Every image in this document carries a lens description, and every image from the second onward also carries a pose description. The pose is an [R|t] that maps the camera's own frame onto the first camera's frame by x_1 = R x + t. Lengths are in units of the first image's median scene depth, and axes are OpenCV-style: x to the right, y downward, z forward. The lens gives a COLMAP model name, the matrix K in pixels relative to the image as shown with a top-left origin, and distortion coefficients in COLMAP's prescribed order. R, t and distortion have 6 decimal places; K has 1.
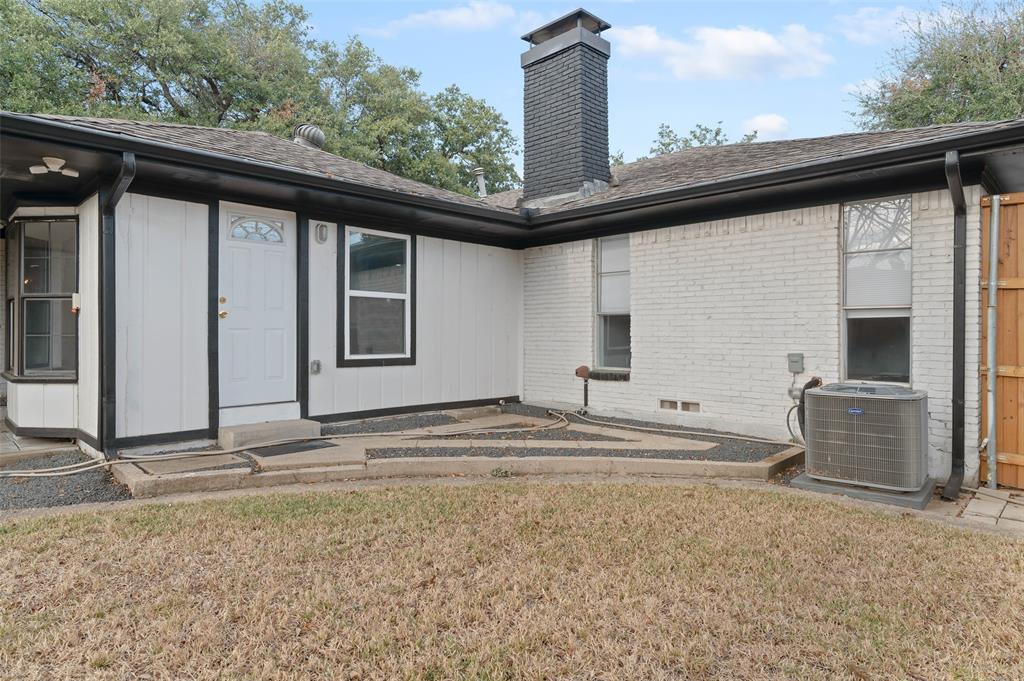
lens RADIAL K [[591.6, 0, 509.8], [0, 591.6, 334.2], [0, 0, 1]] dist [-0.005293, 0.005981]
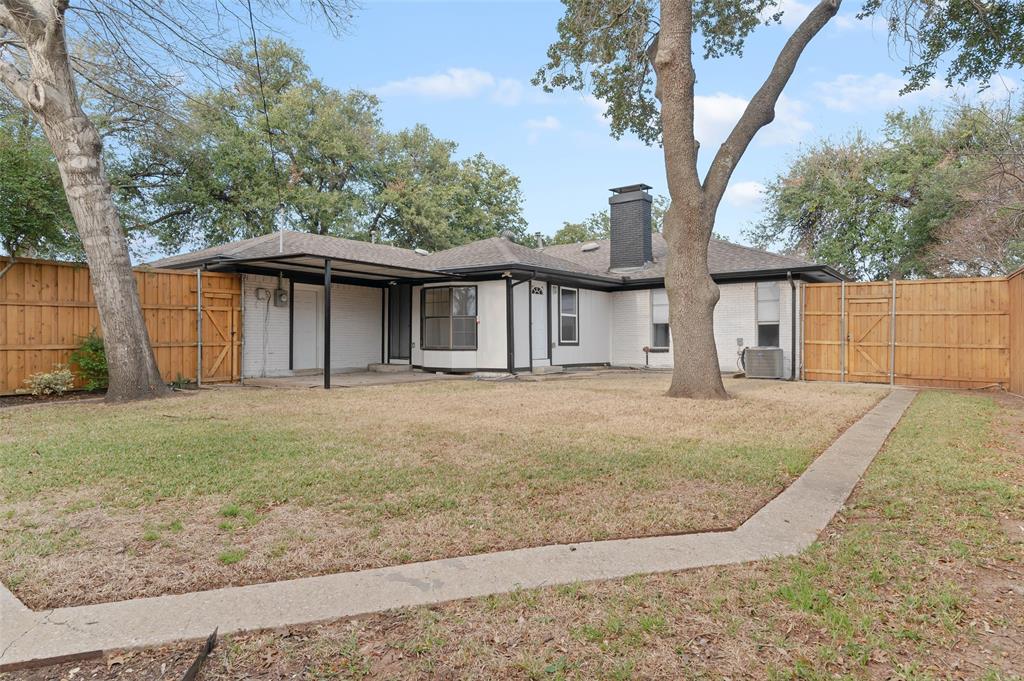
lens RADIAL K [[591.6, 0, 511.5], [0, 591.6, 342.3], [0, 0, 1]] dist [-0.005293, 0.005981]
pose [[0.992271, -0.005479, 0.123972, -0.782028], [0.005618, 0.999984, -0.000773, 0.043471], [-0.123965, 0.001464, 0.992285, -1.364380]]
